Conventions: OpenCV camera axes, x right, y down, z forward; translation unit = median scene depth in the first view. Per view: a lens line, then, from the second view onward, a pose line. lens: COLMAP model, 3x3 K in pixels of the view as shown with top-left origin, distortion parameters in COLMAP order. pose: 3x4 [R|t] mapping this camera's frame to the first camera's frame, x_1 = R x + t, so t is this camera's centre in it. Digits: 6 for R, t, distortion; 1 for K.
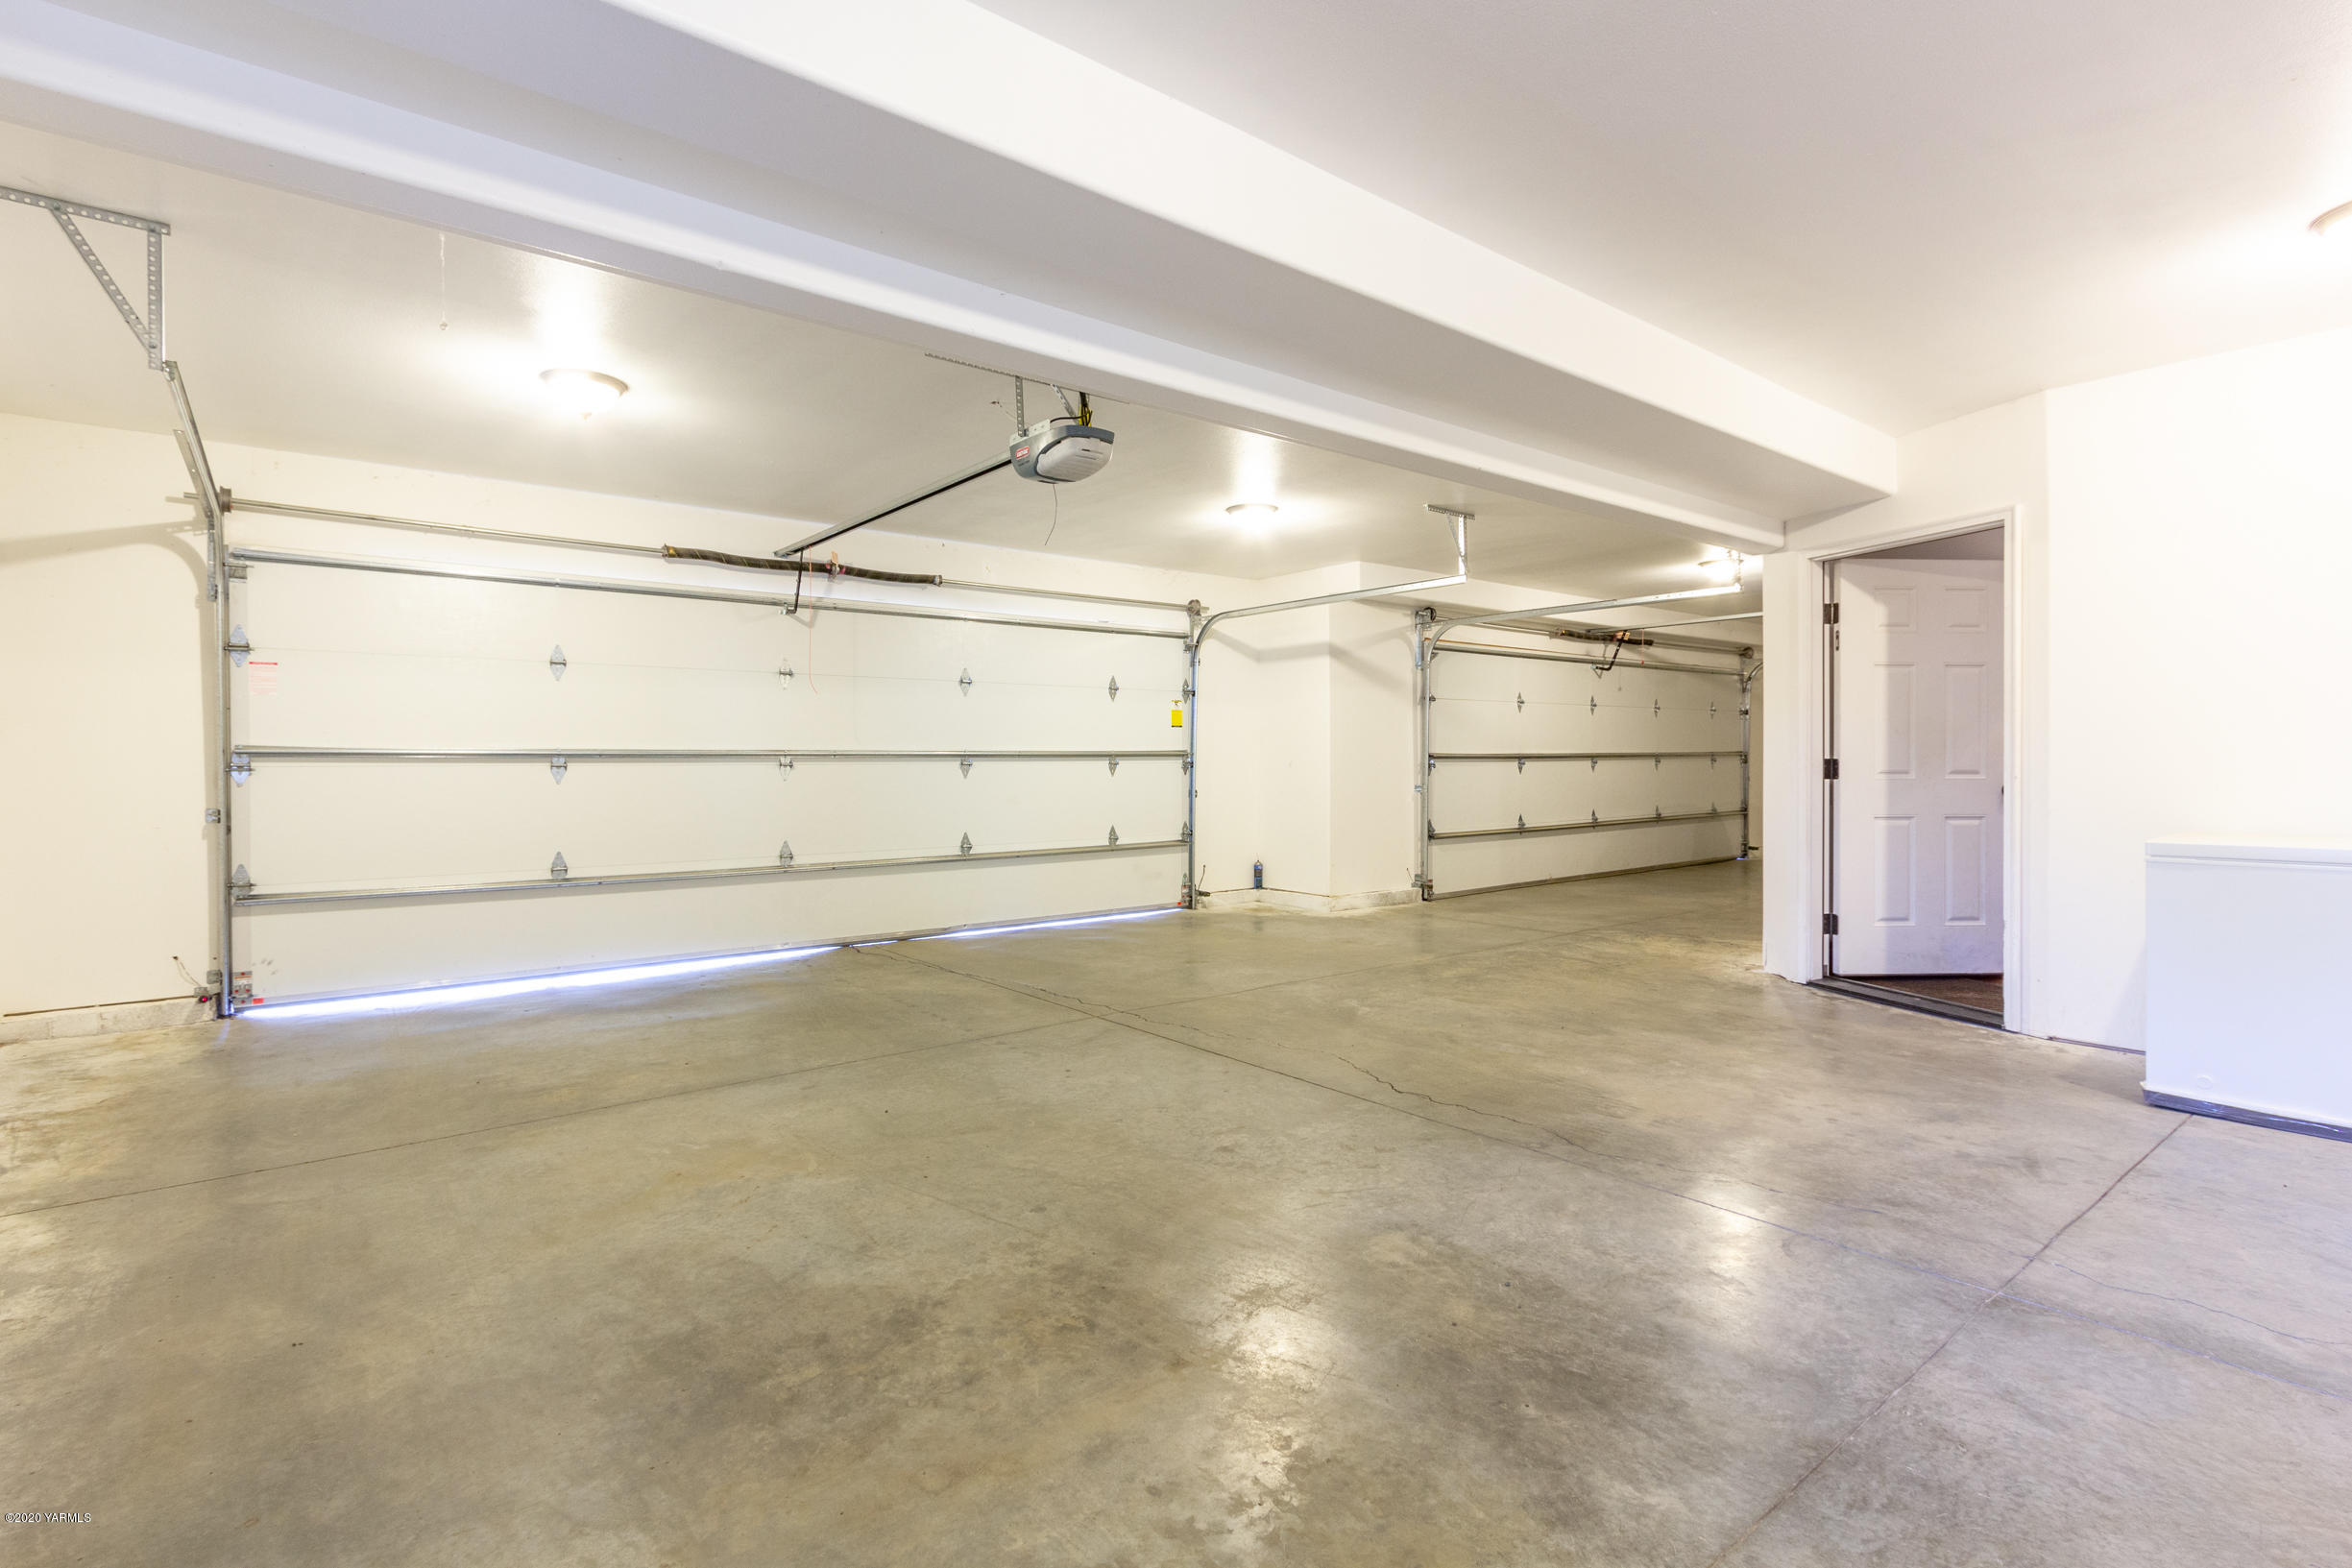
lens RADIAL K [[1098.8, 0, 1164.9], [0, 1098.8, 777.1], [0, 0, 1]] dist [0.000557, -0.000426]
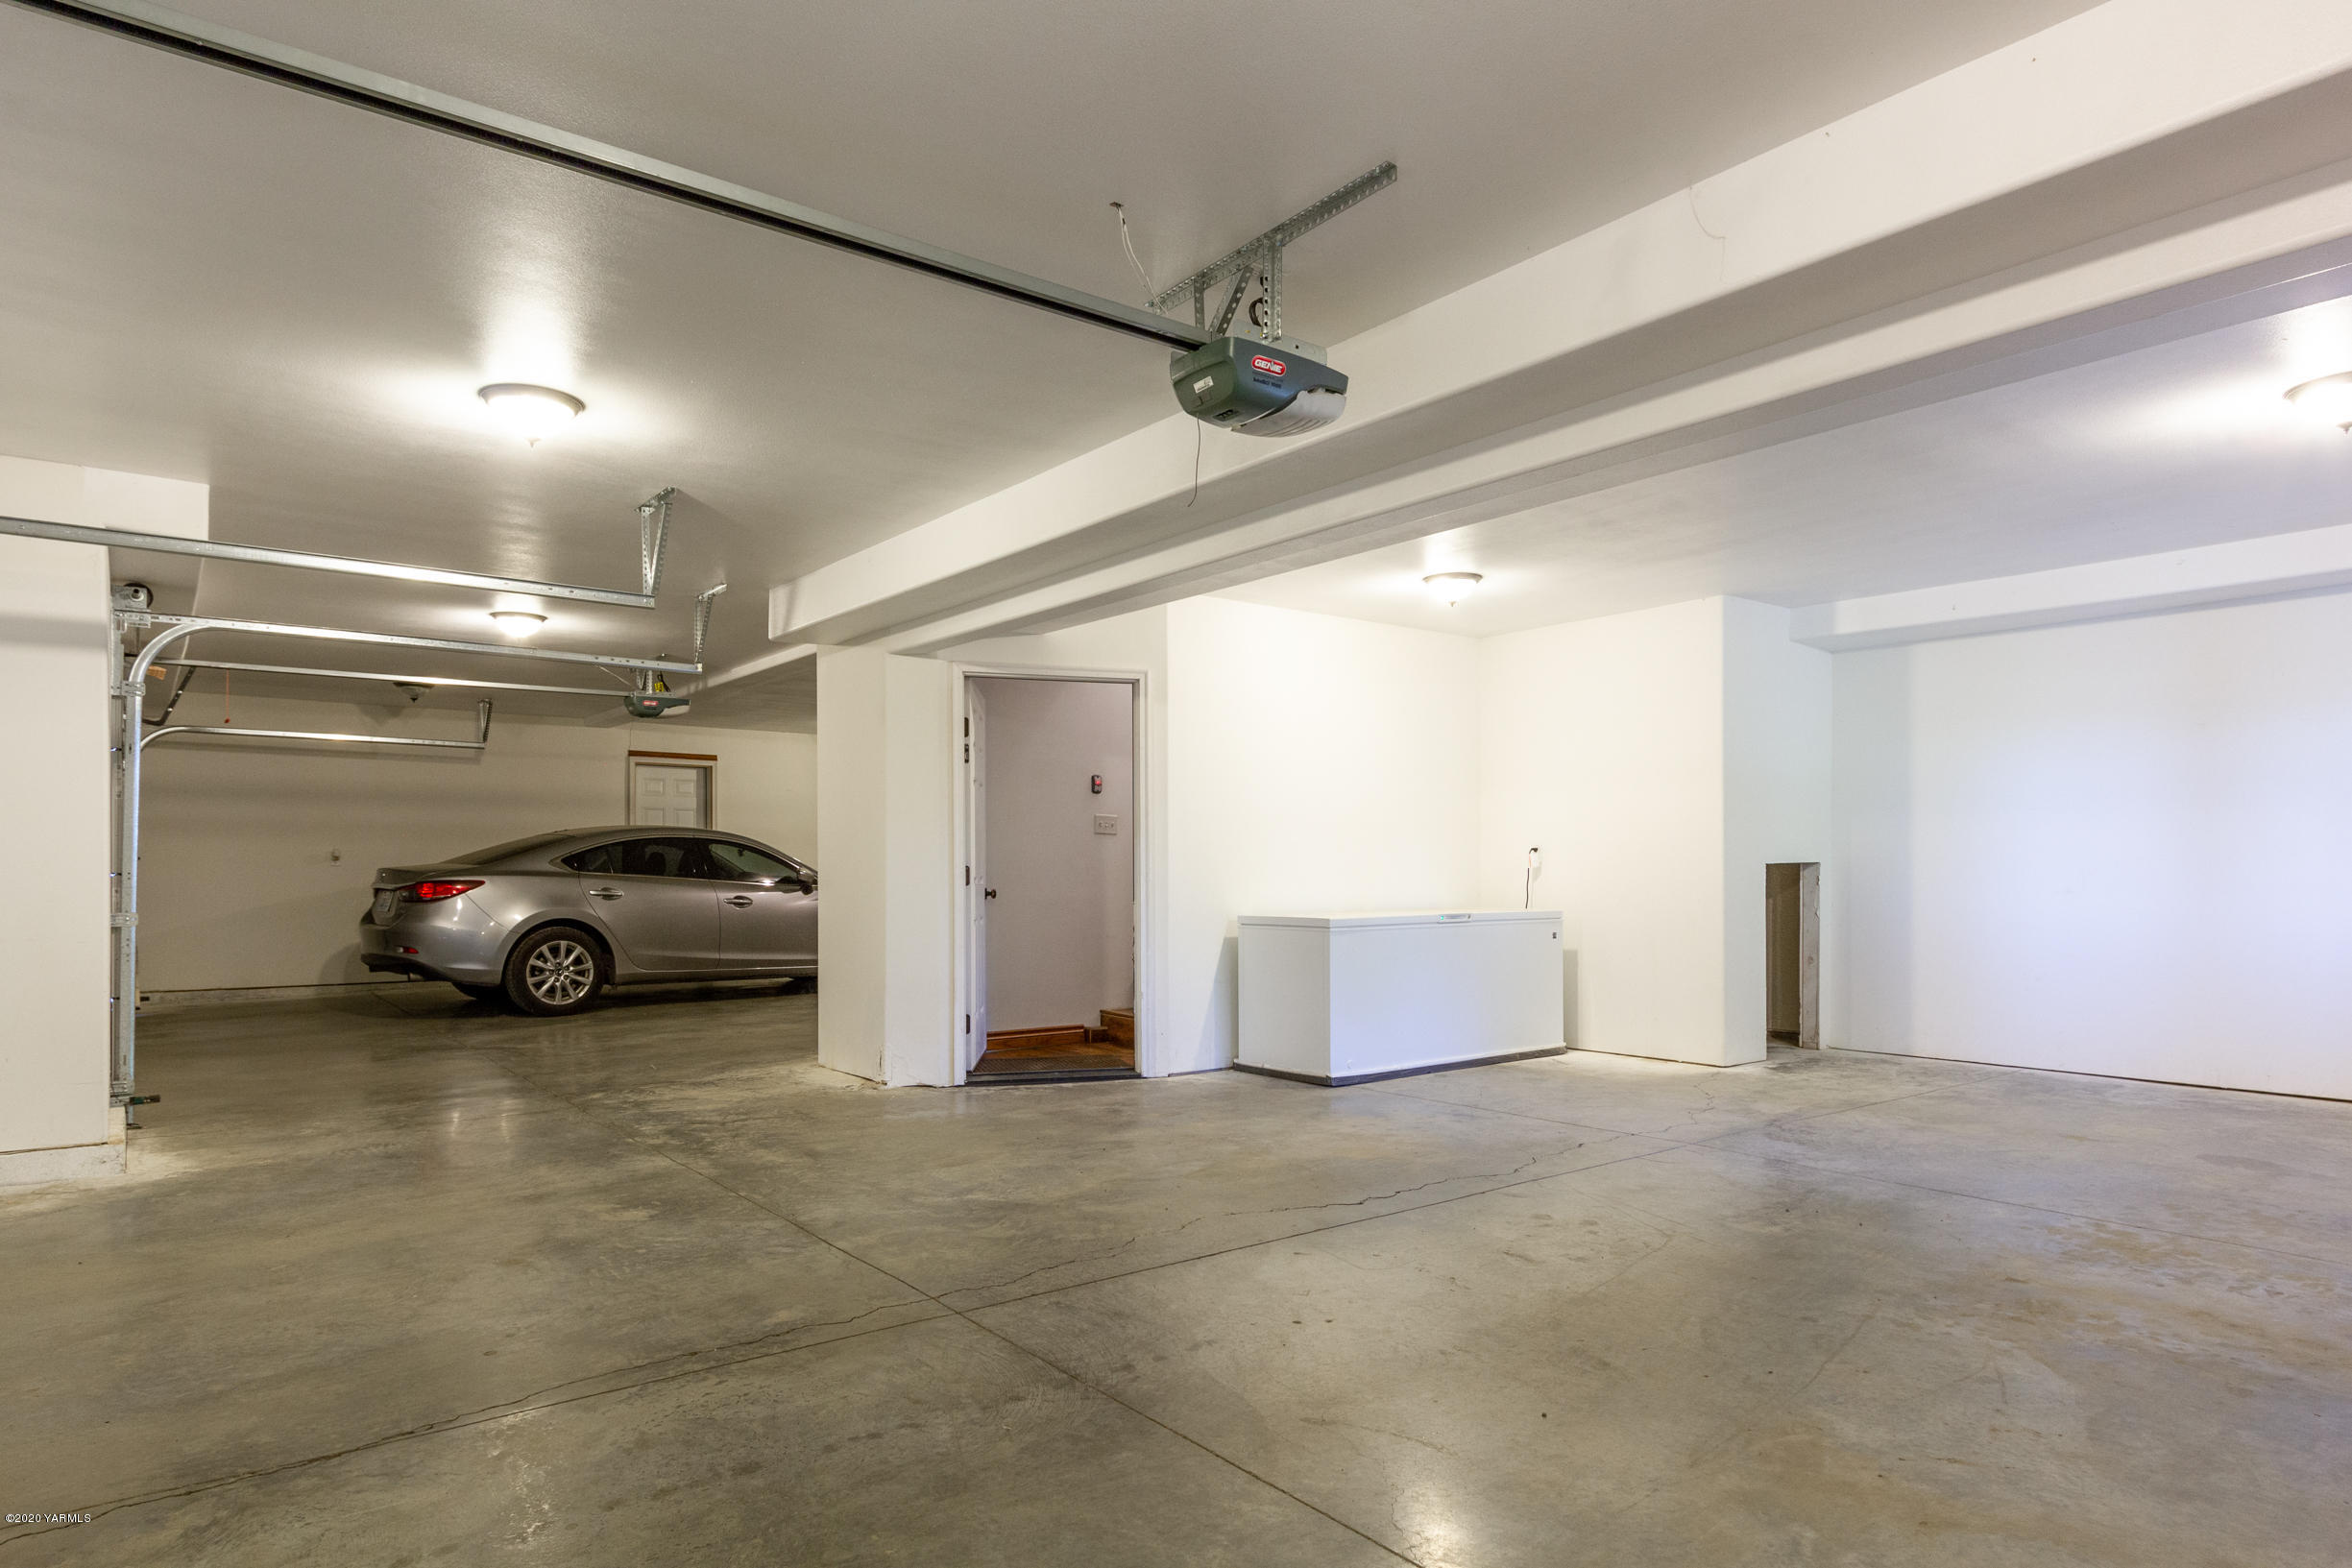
lens RADIAL K [[1353.5, 0, 1166.0], [0, 1353.5, 788.6], [0, 0, 1]] dist [-0.000837, -0.004099]
pose [[0.018720, 0.060889, 0.997969, -1.308361], [0.014959, 0.998015, -0.061173, -0.011145], [-0.999713, 0.016074, 0.017772, 1.492774]]
